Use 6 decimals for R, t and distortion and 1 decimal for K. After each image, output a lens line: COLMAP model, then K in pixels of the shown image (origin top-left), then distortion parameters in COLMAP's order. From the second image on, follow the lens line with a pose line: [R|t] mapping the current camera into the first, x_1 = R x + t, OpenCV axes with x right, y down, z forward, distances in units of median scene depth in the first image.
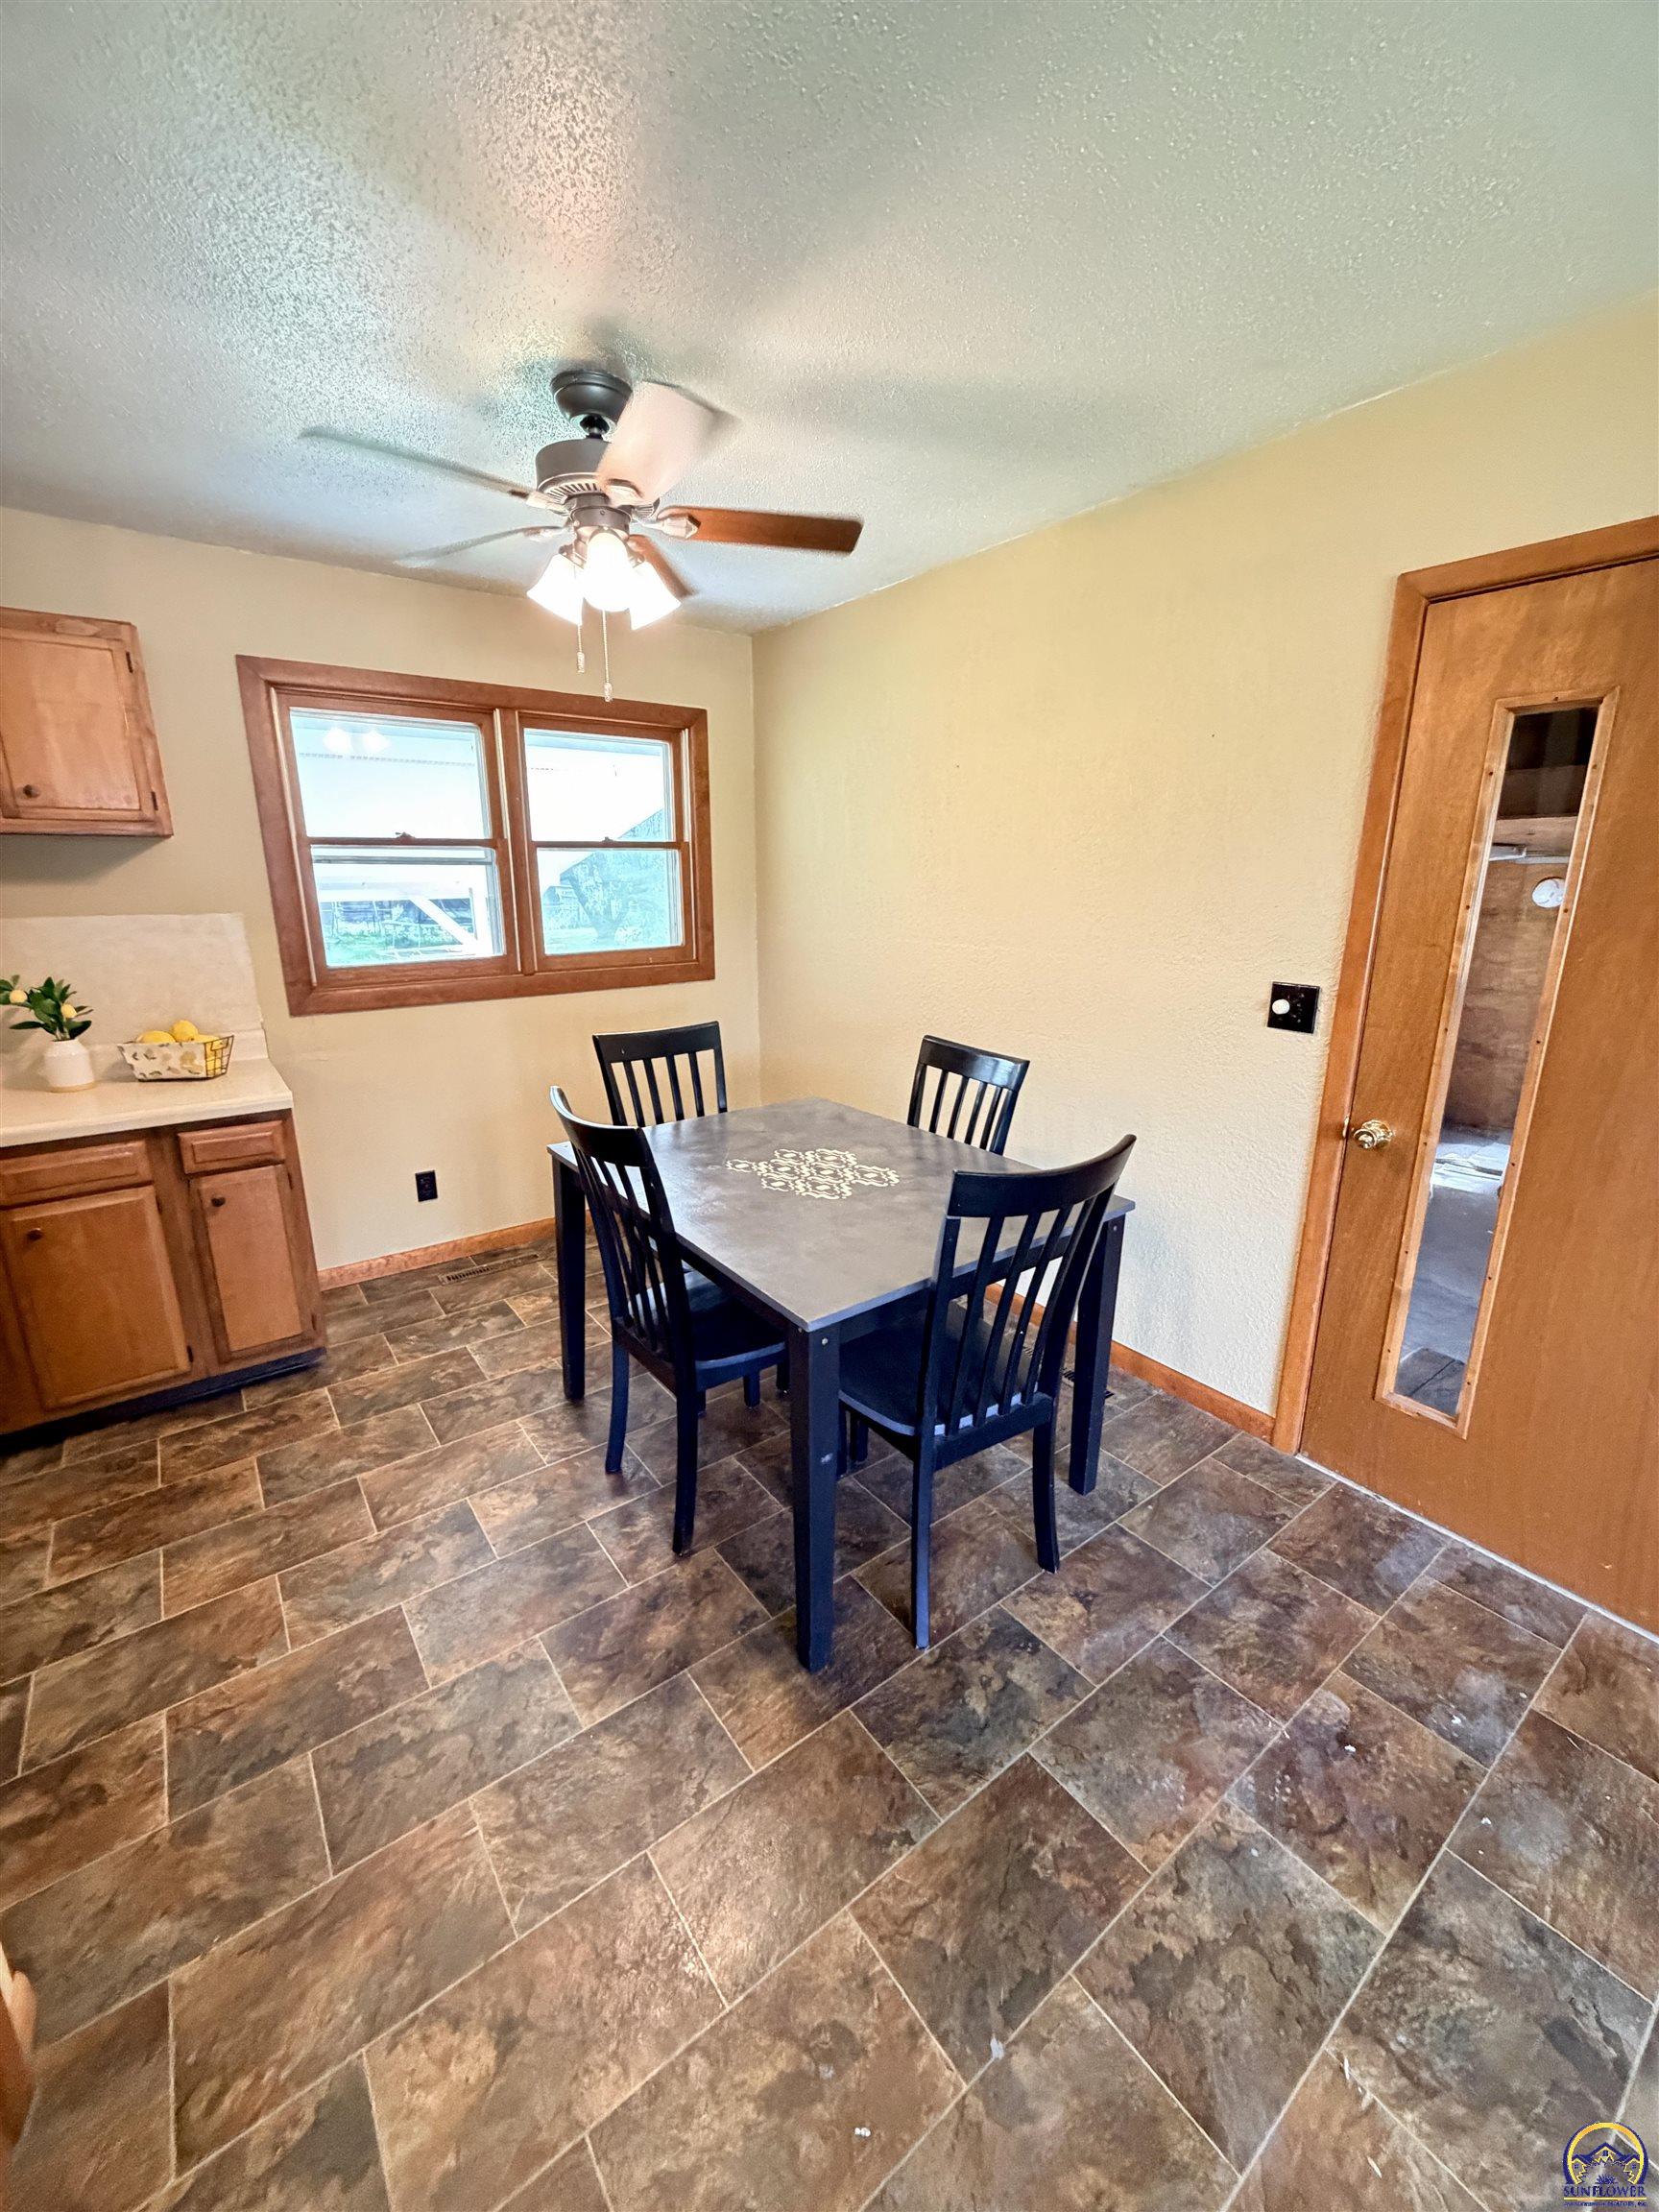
lens RADIAL K [[886.4, 0, 814.0], [0, 886.4, 1096.8], [0, 0, 1]] dist [0.001561, 0.000627]
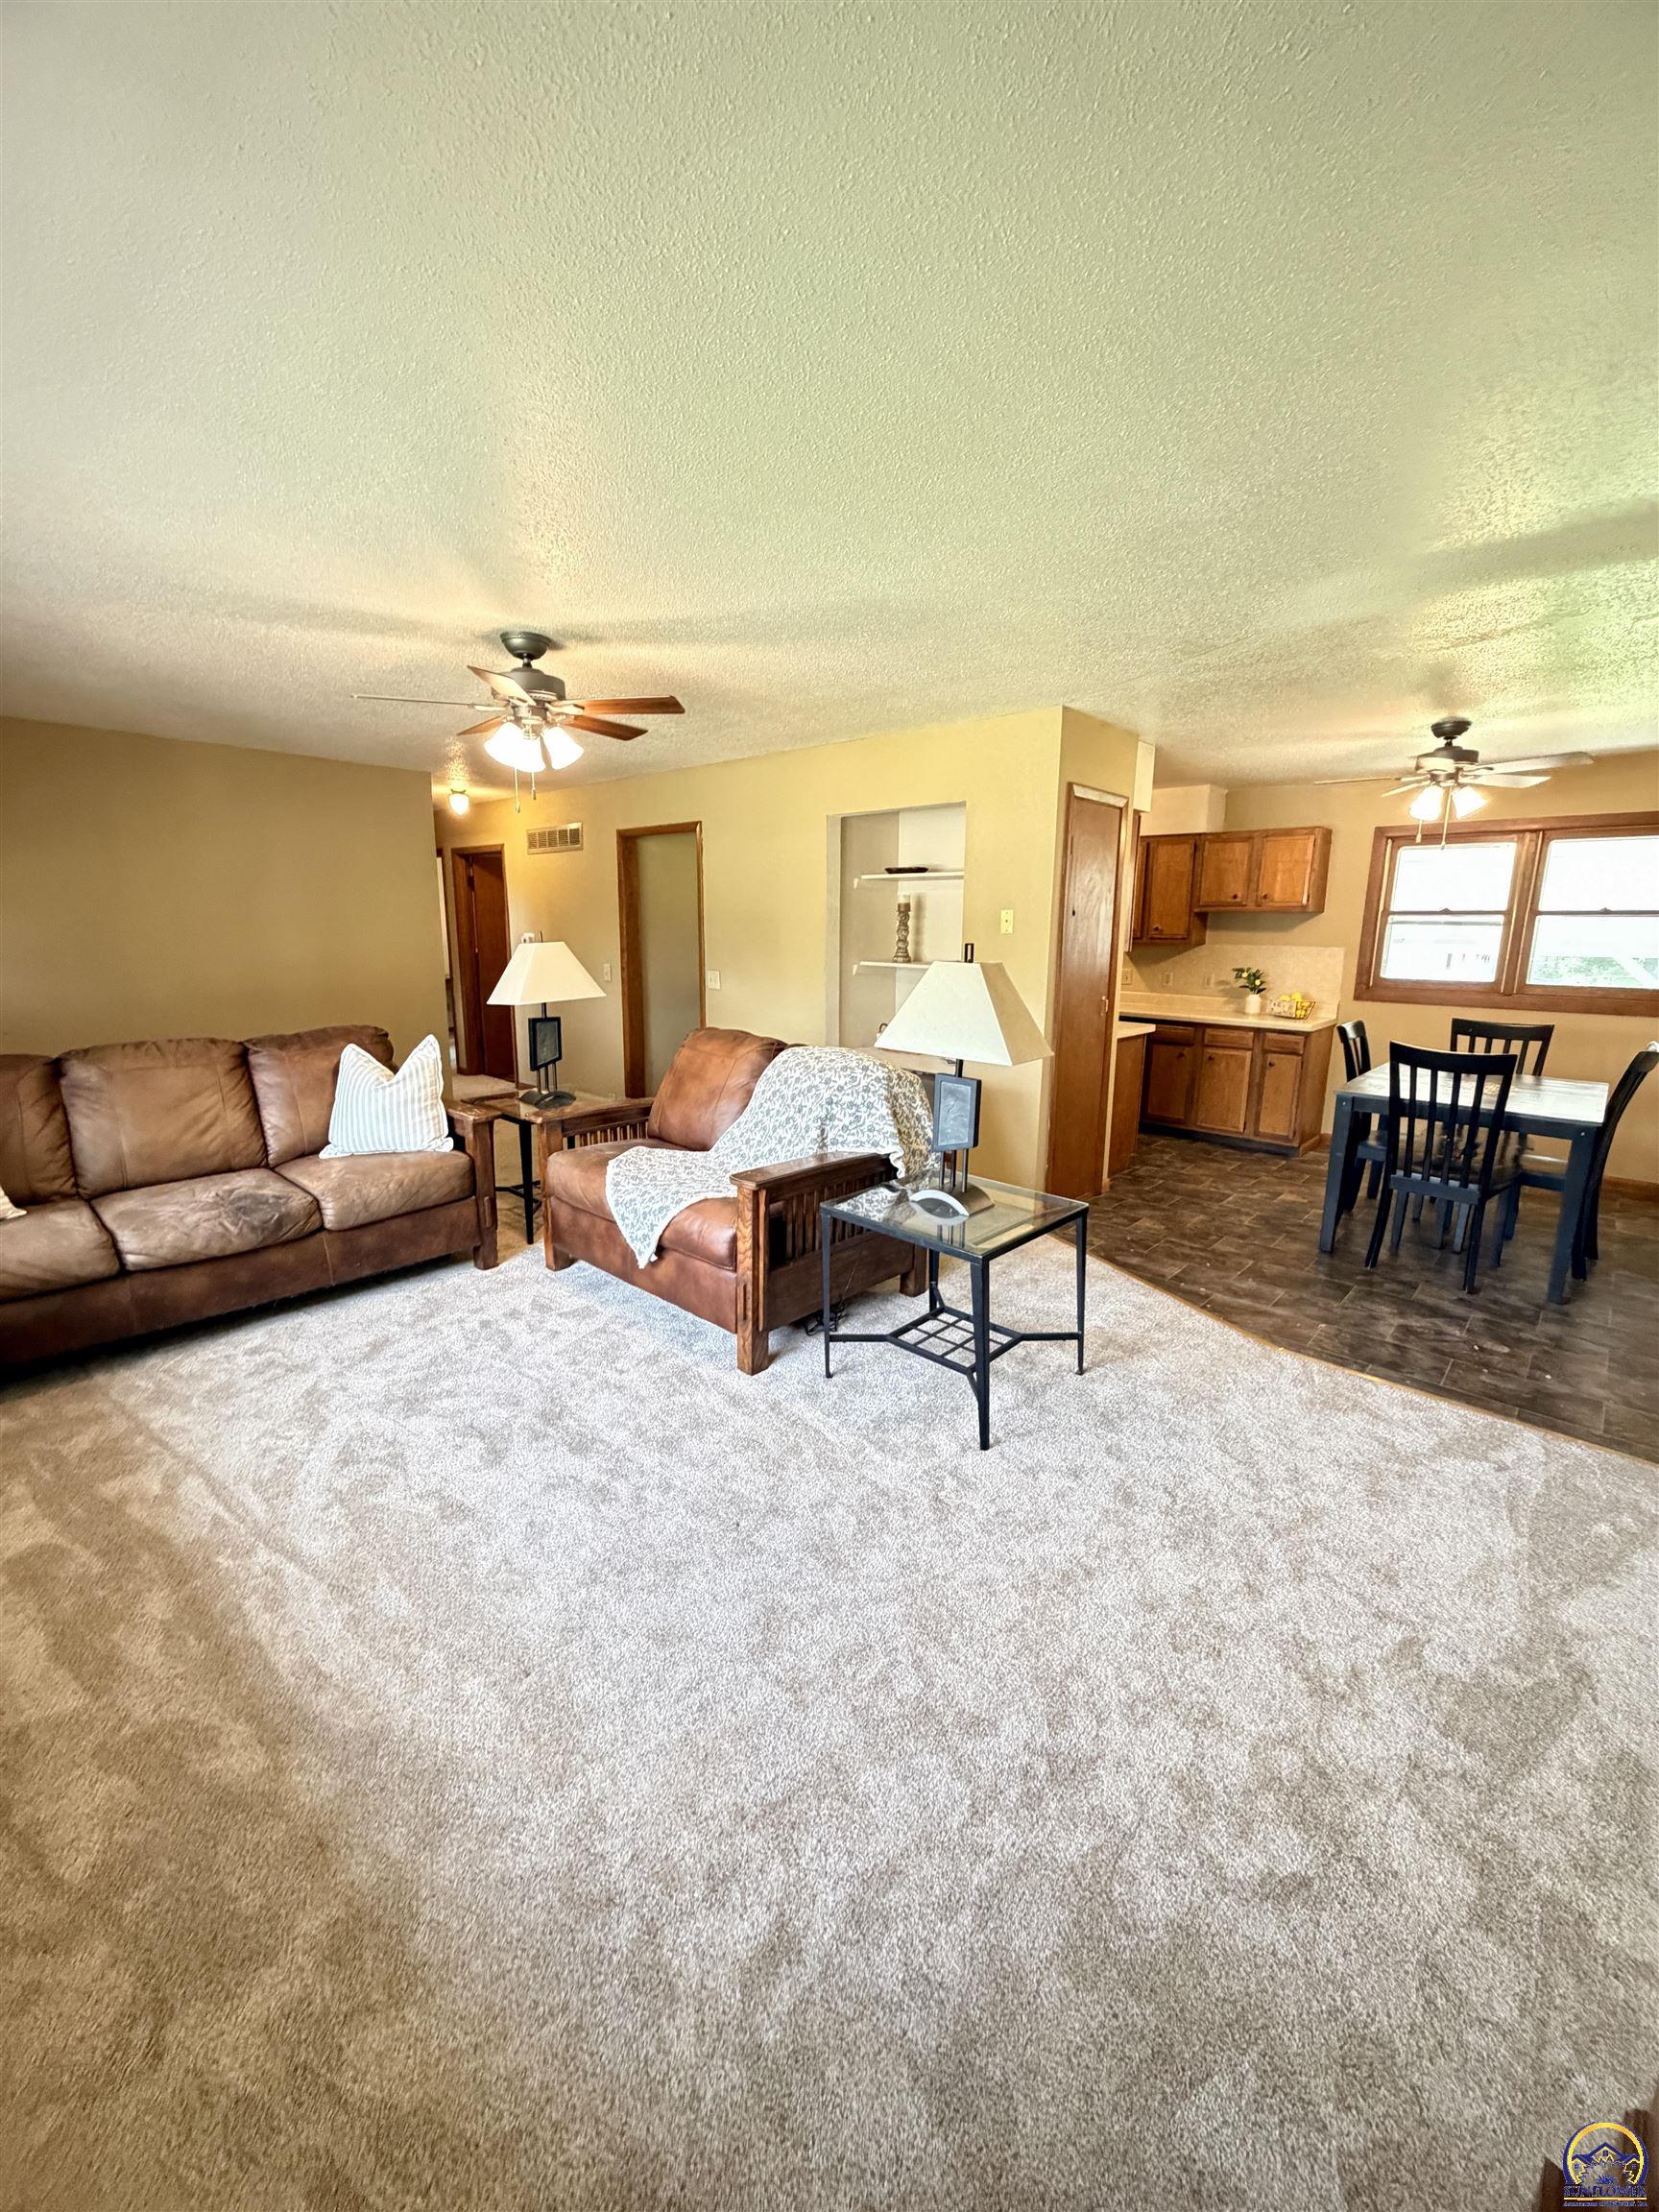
lens RADIAL K [[886.4, 0, 862.2], [0, 886.4, 1131.0], [0, 0, 1]] dist [0.001561, 0.000627]
pose [[0.223512, 0.215876, -0.950495, 1.488893], [-0.262663, 0.952430, 0.154549, 0.226902], [0.938643, 0.215117, 0.269582, -0.679434]]
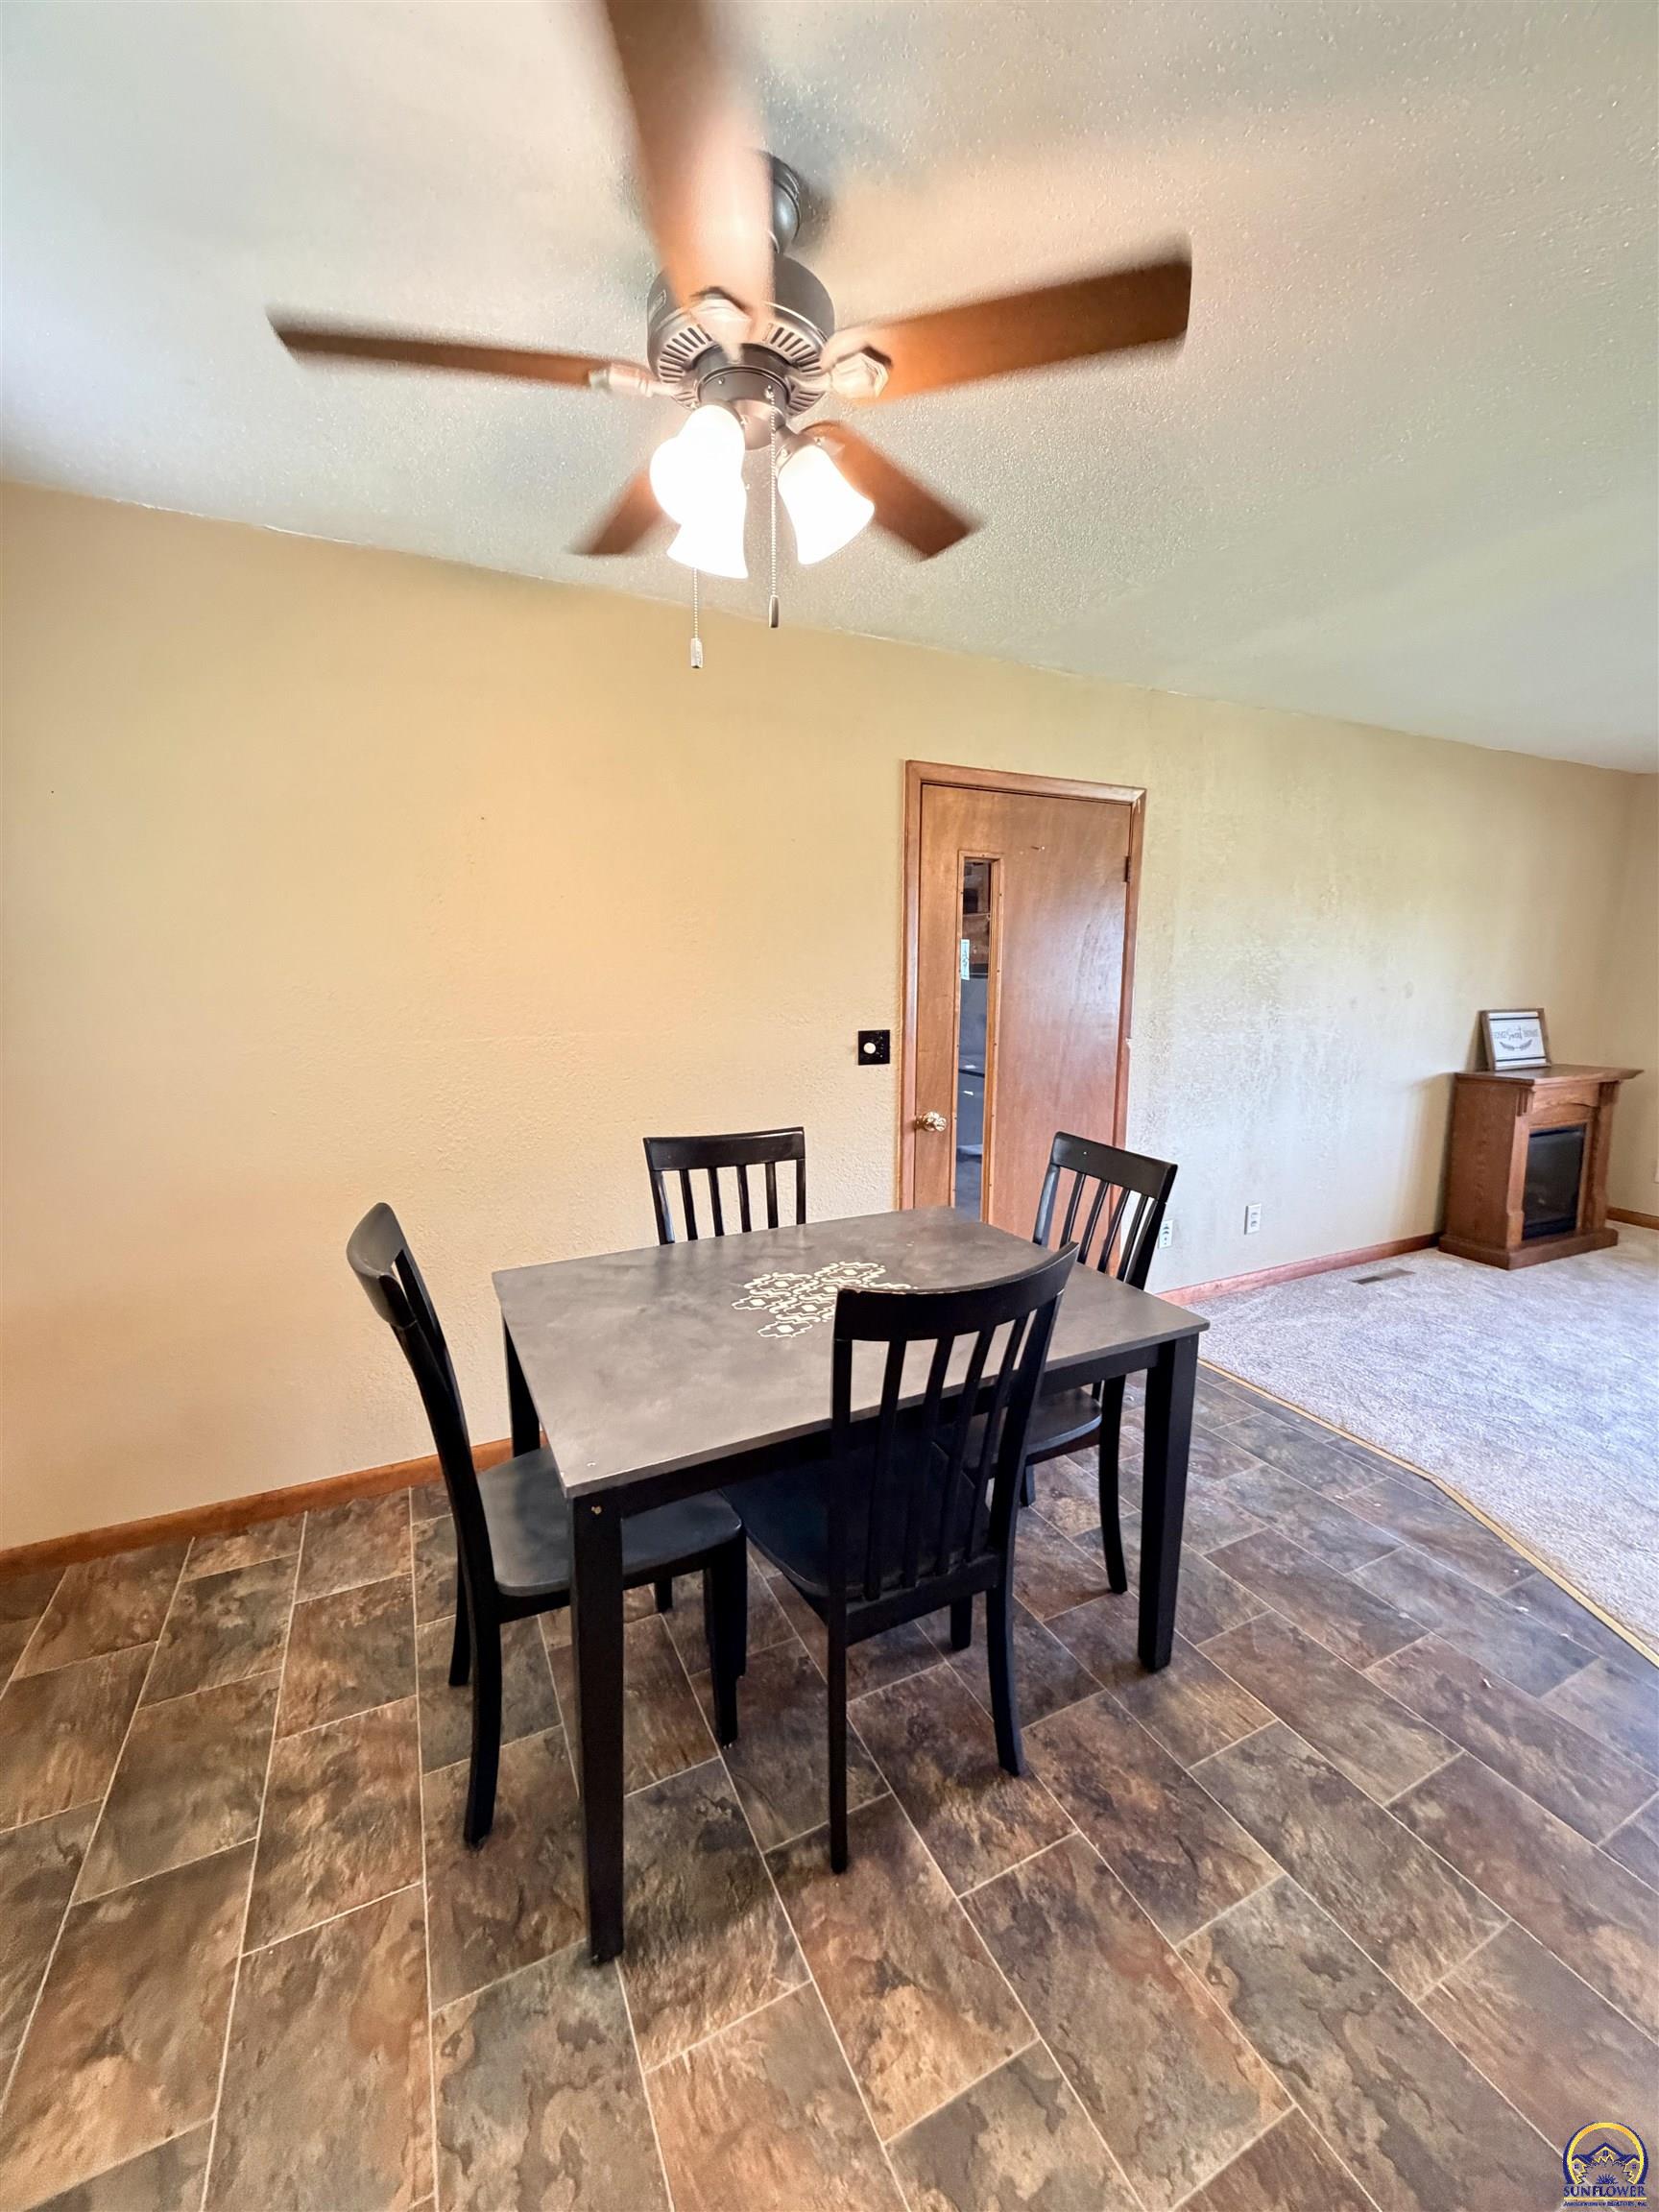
lens RADIAL K [[886.4, 0, 837.2], [0, 886.4, 1089.6], [0, 0, 1]] dist [0.001561, 0.000627]
pose [[0.168585, -0.149549, 0.974276, -0.815561], [0.239161, 0.965093, 0.106756, -0.198214], [-0.956233, 0.215012, 0.198466, 0.804034]]
